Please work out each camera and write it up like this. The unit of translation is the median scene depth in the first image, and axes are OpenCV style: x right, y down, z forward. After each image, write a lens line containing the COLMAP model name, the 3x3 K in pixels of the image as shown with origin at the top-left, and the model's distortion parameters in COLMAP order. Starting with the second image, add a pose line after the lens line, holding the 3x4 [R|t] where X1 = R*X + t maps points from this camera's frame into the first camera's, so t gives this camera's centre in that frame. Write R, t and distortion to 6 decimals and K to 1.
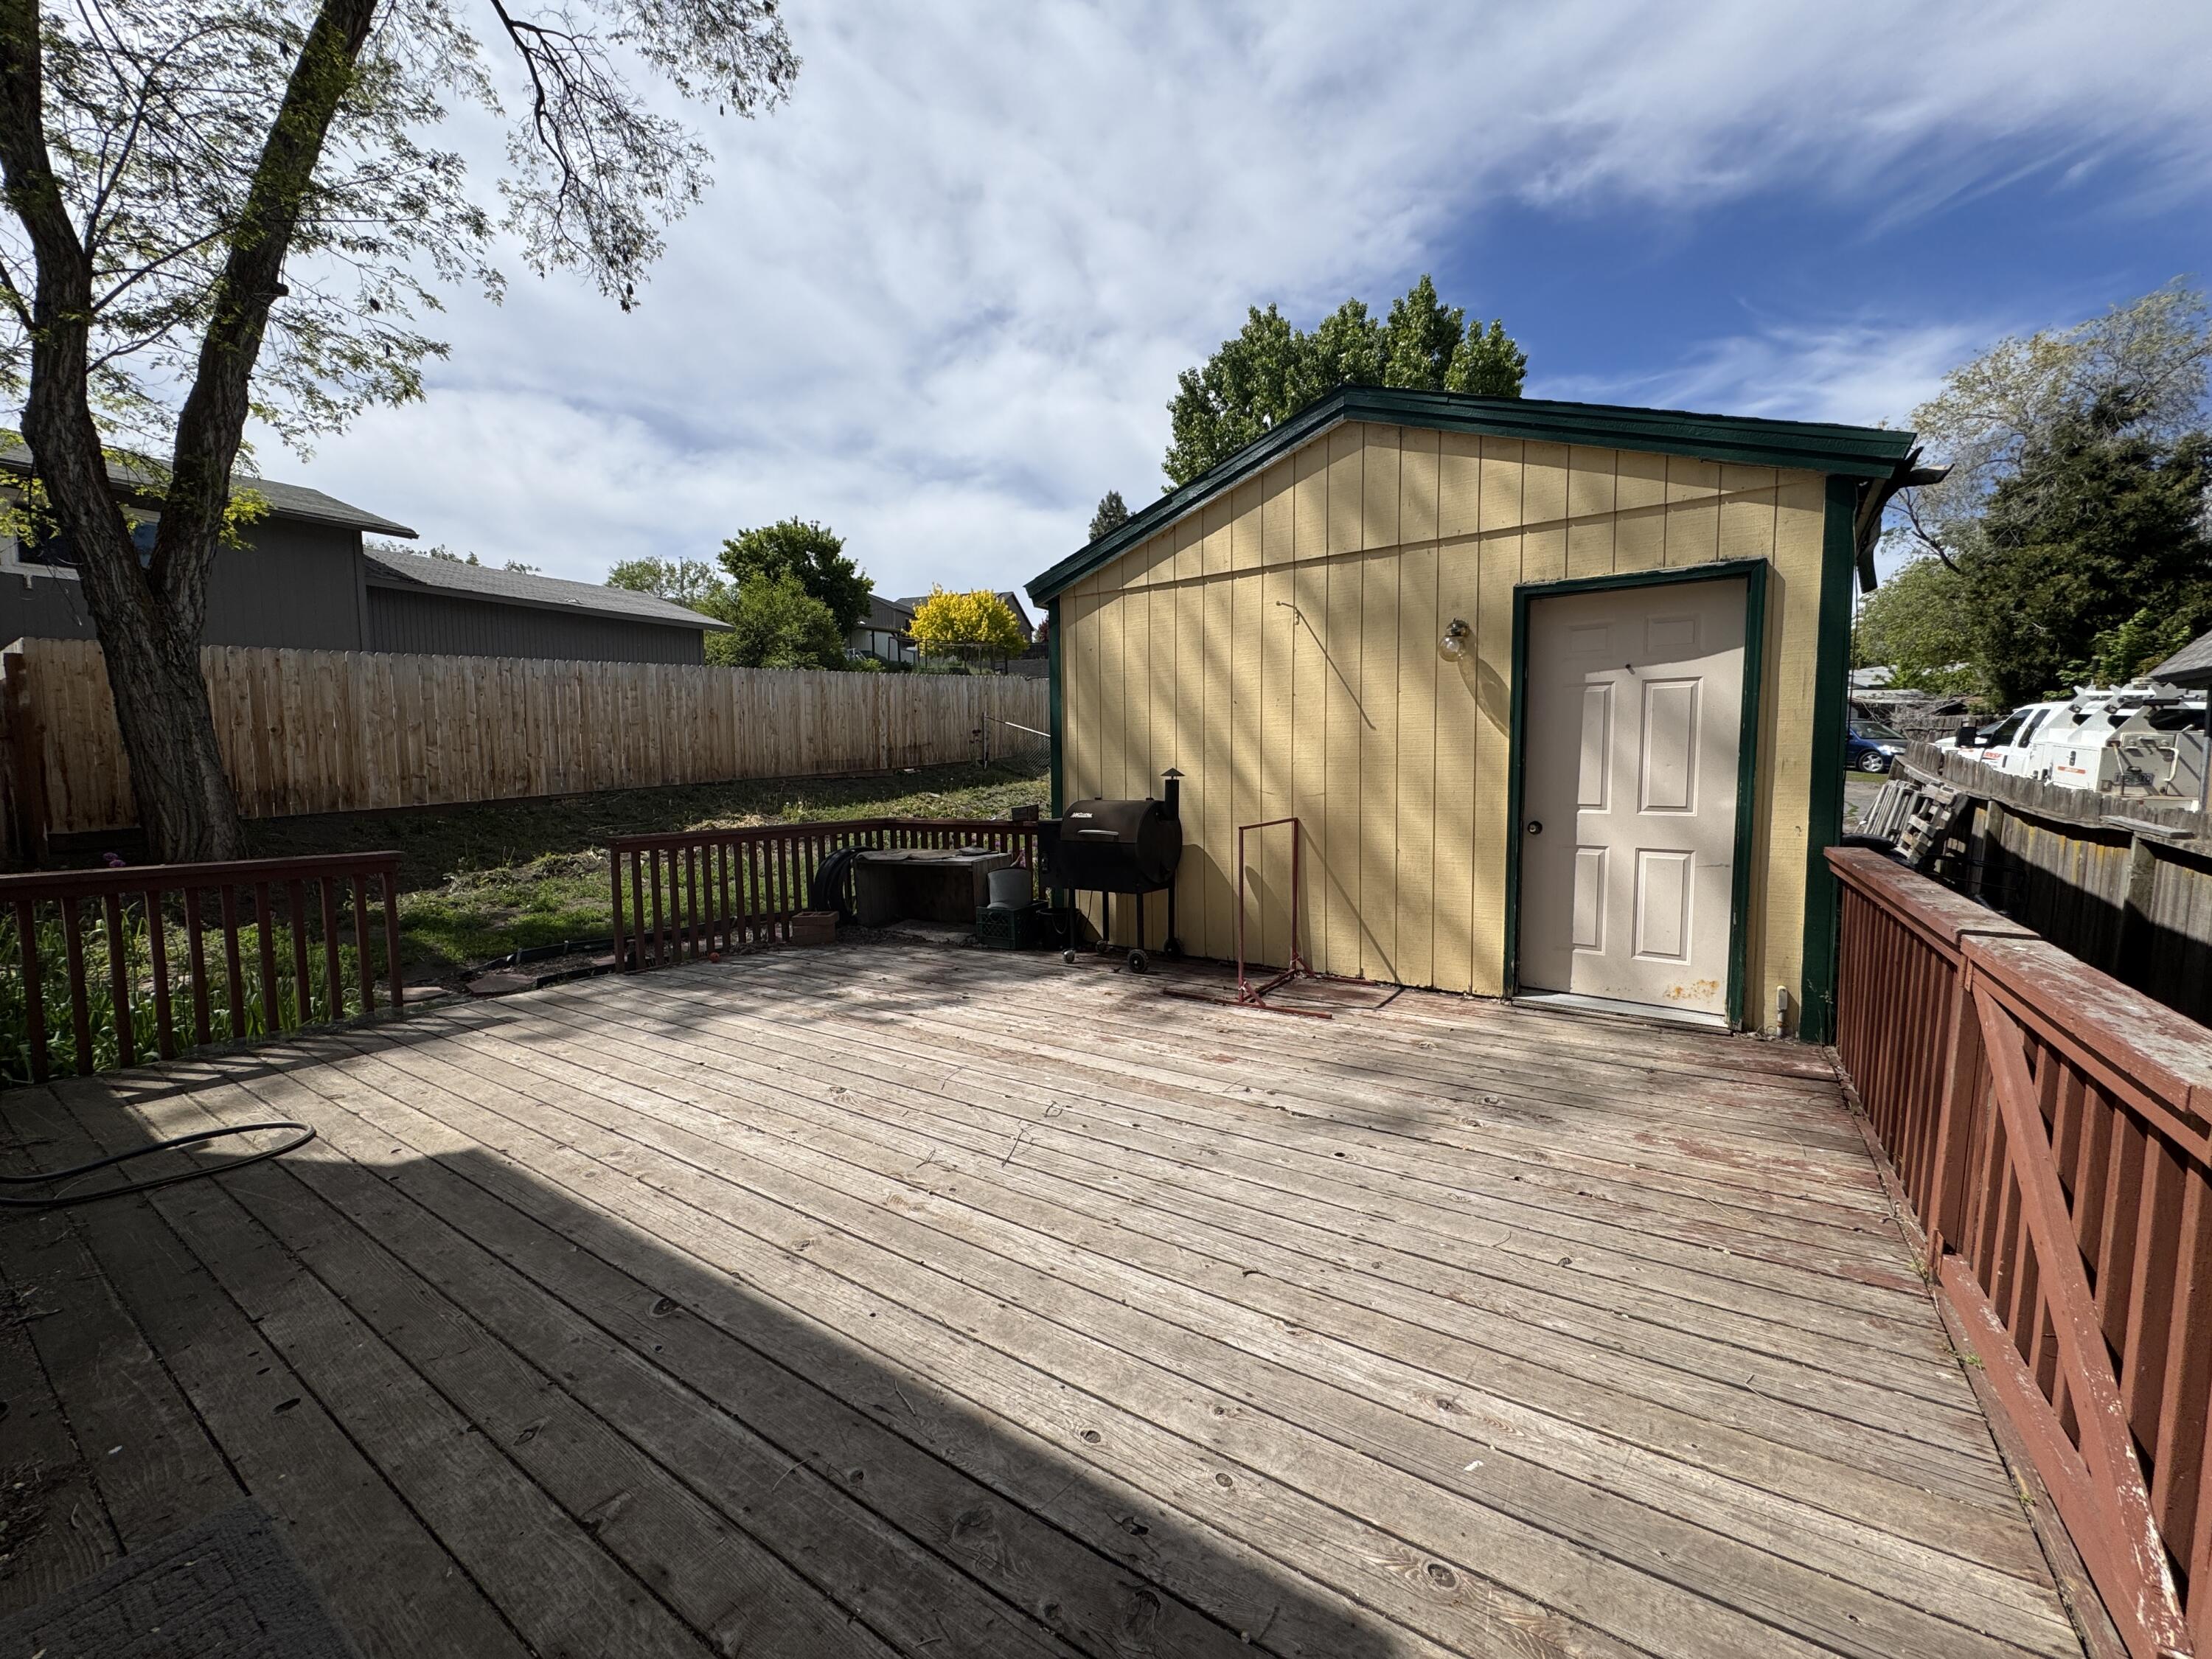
lens RADIAL K [[878.2, 0, 1086.0], [0, 878.2, 870.2], [0, 0, 1]] dist [-0.003213, 0.000586]
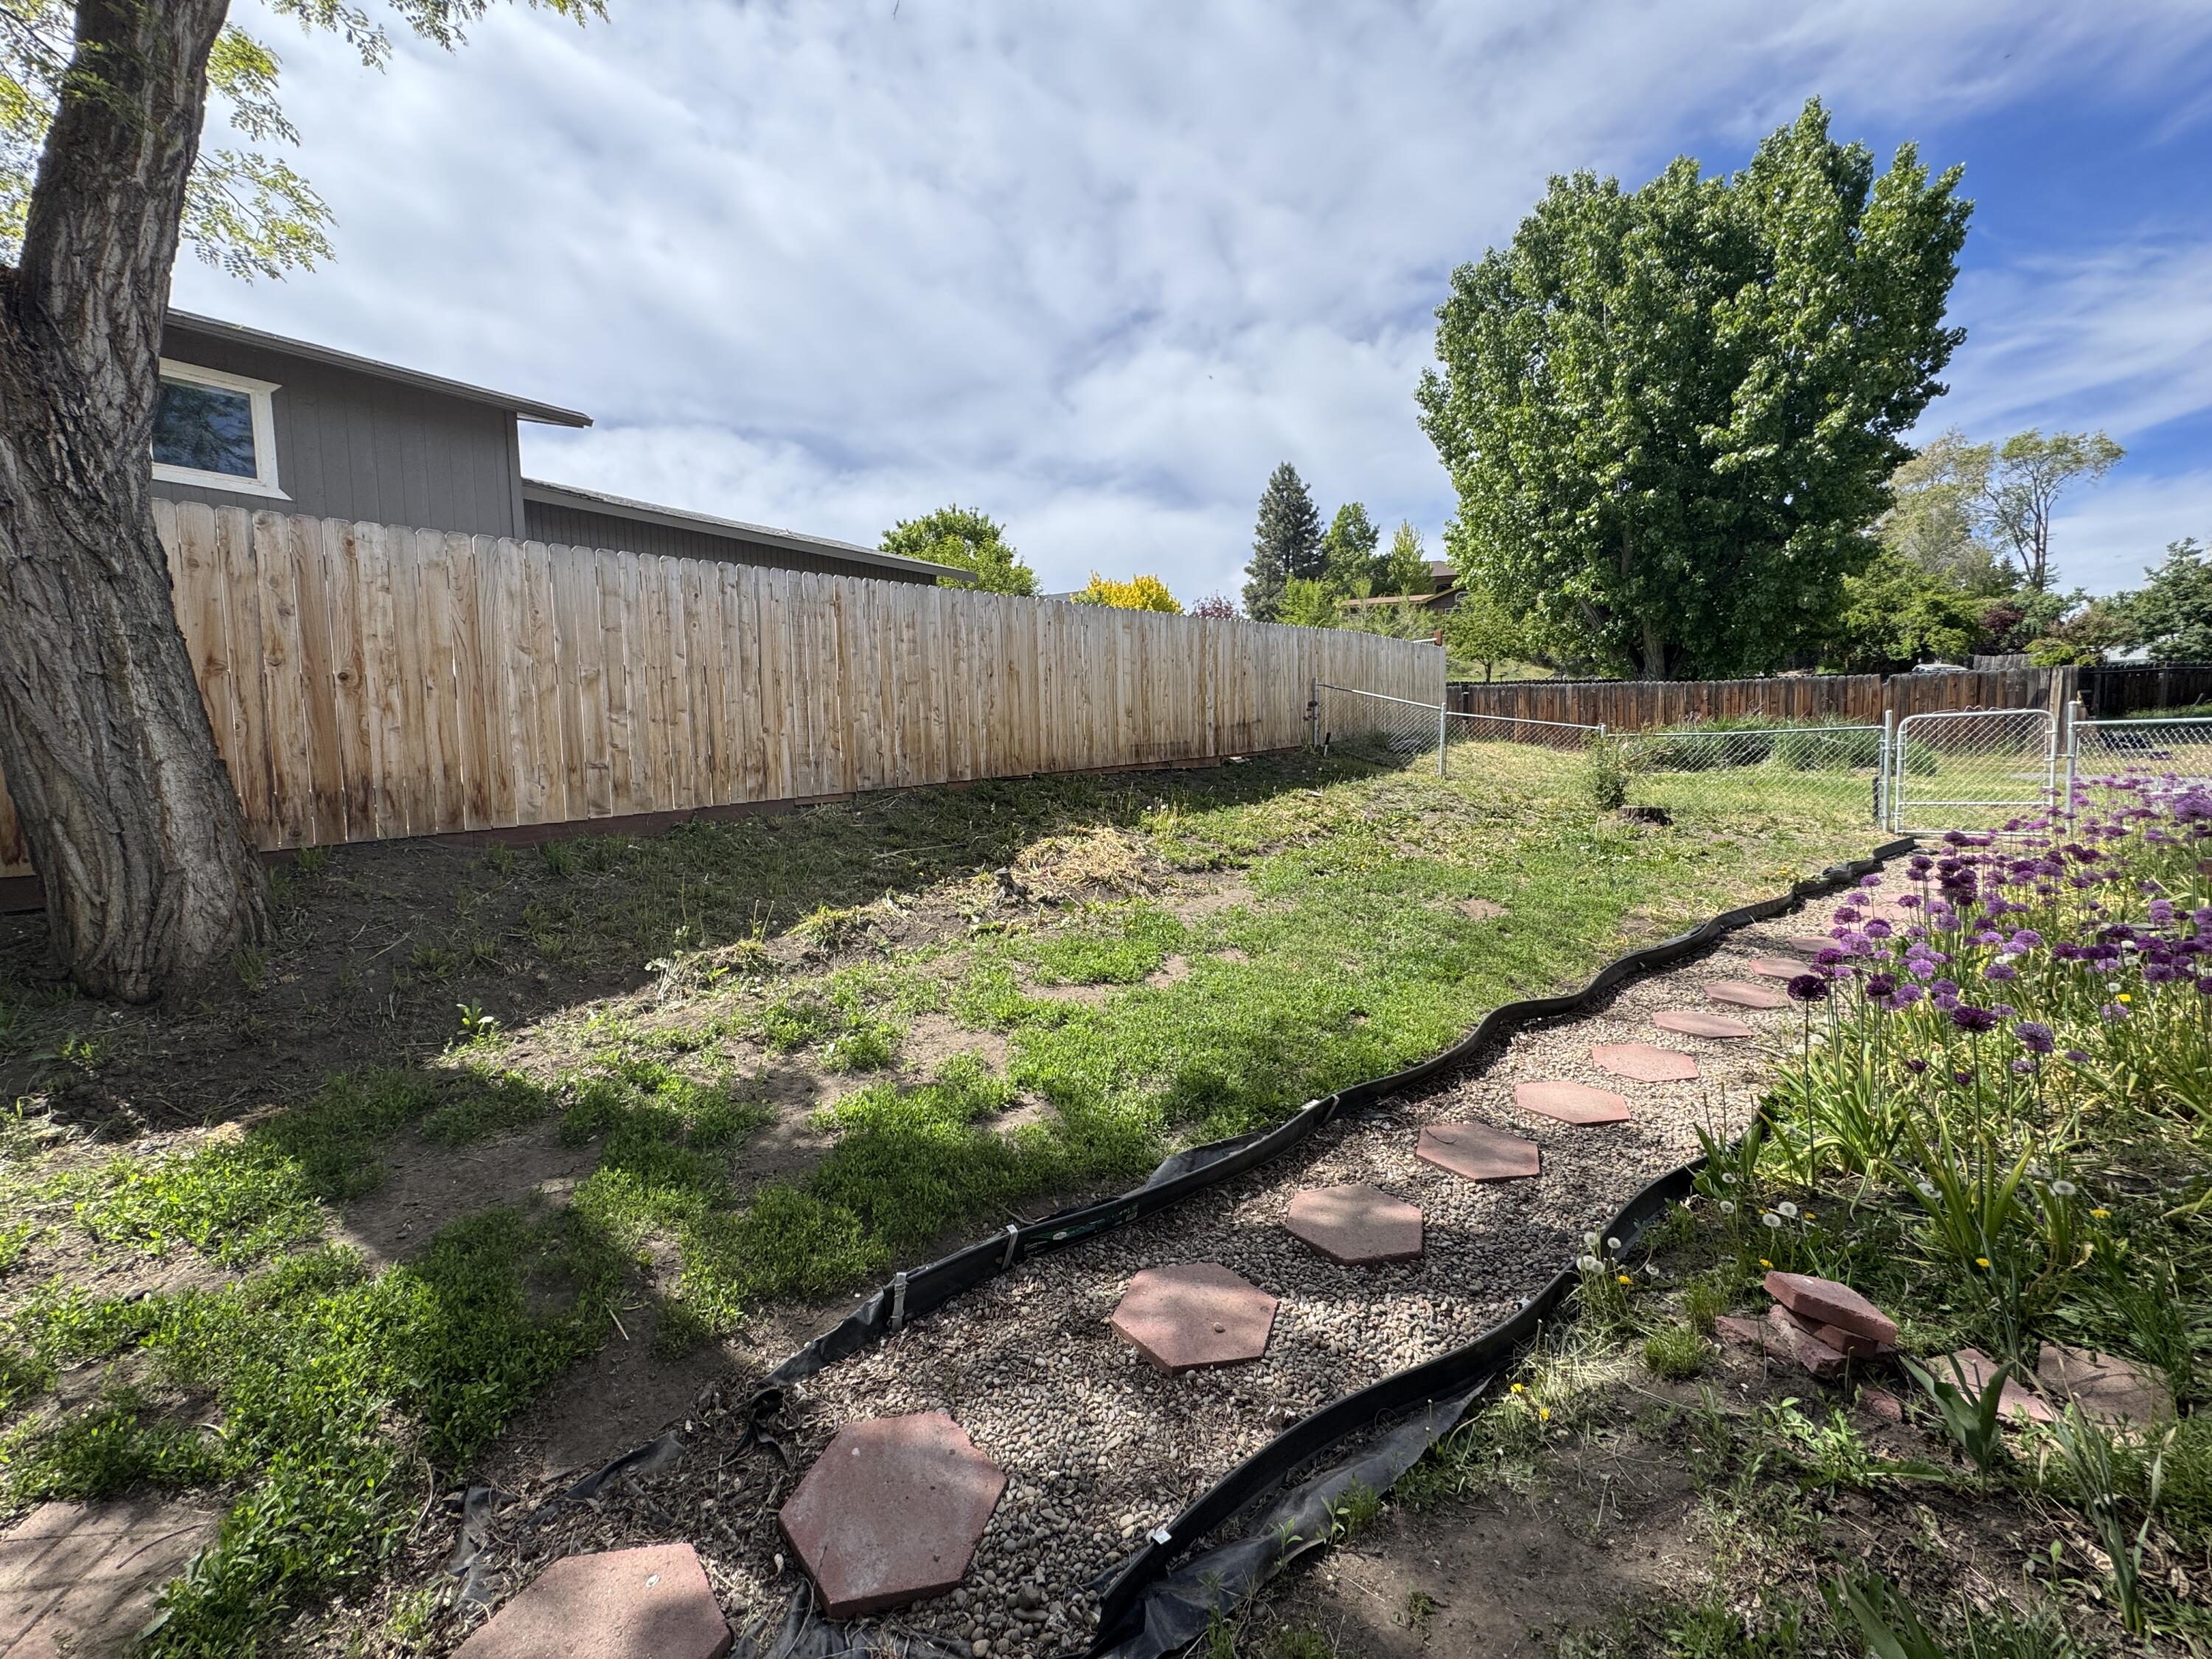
lens RADIAL K [[878.2, 0, 1106.4], [0, 878.2, 824.5], [0, 0, 1]] dist [-0.003213, 0.000586]
pose [[0.992265, -0.005752, -0.124007, -0.401022], [-0.000310, 0.998808, -0.048811, -0.045780], [0.124140, 0.048472, 0.991080, 0.528224]]
